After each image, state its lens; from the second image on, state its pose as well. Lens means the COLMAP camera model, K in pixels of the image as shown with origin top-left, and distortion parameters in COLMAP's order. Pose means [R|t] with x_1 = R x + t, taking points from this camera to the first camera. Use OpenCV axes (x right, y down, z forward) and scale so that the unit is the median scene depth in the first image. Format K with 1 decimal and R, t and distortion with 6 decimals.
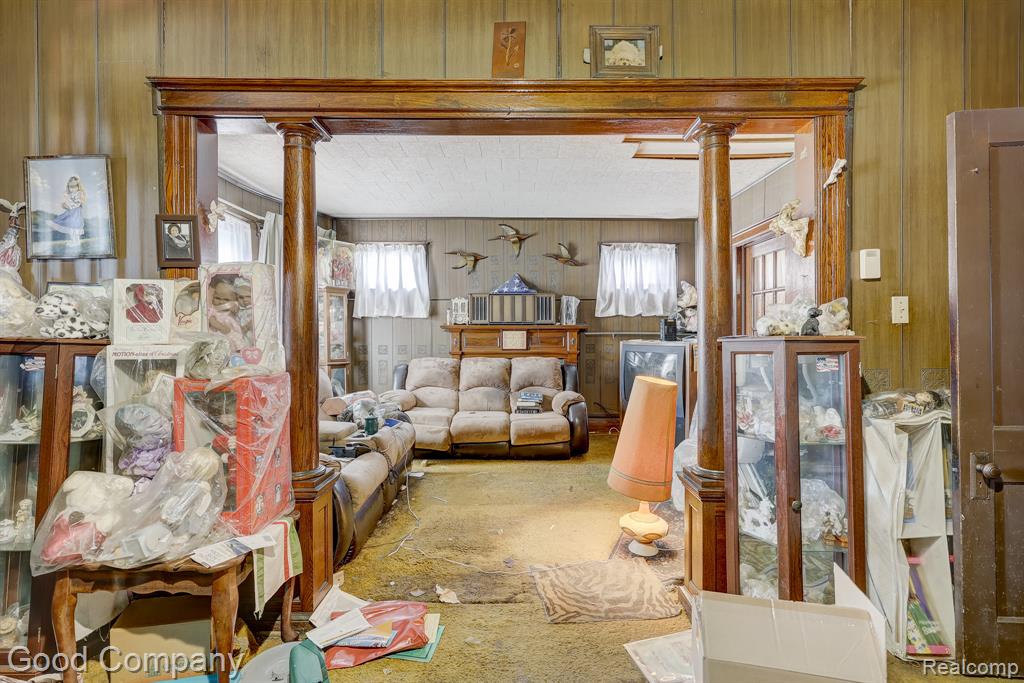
lens RADIAL K [[419.4, 0, 541.0], [0, 419.4, 338.5], [0, 0, 1]] dist [0.000196, 0.000029]
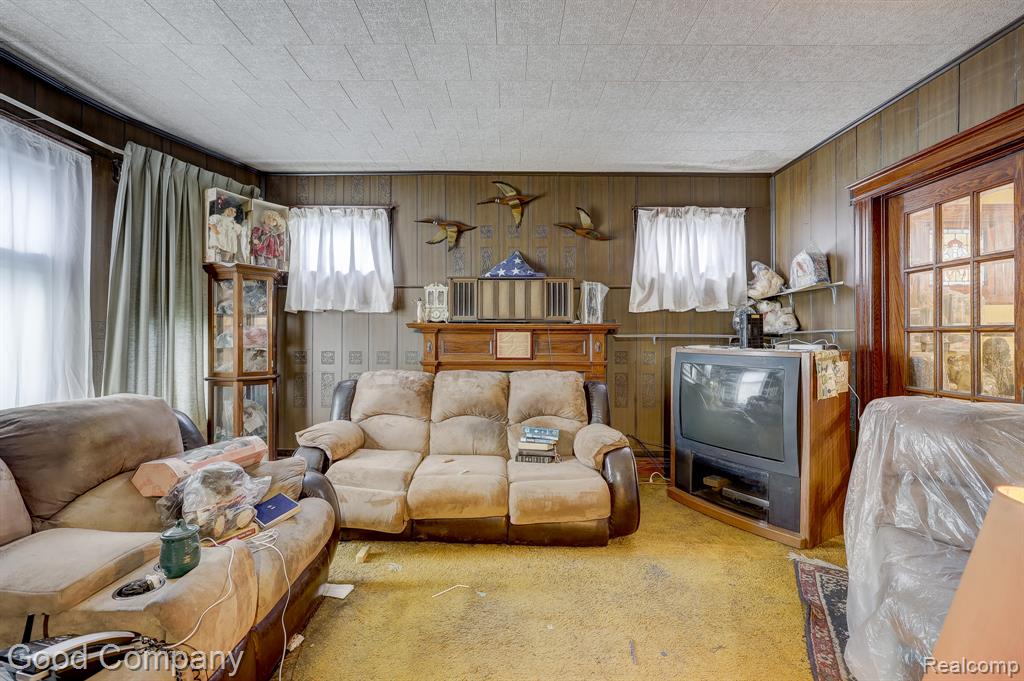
lens RADIAL K [[431.2, 0, 512.0], [0, 431.2, 340.5], [0, 0, 1]] dist [0.000004, 0.000001]
pose [[0.998337, 0.004268, -0.057483, -0.026185], [-0.004589, 0.999975, -0.005460, 0.000338], [0.057458, 0.005715, 0.998332, 0.295975]]
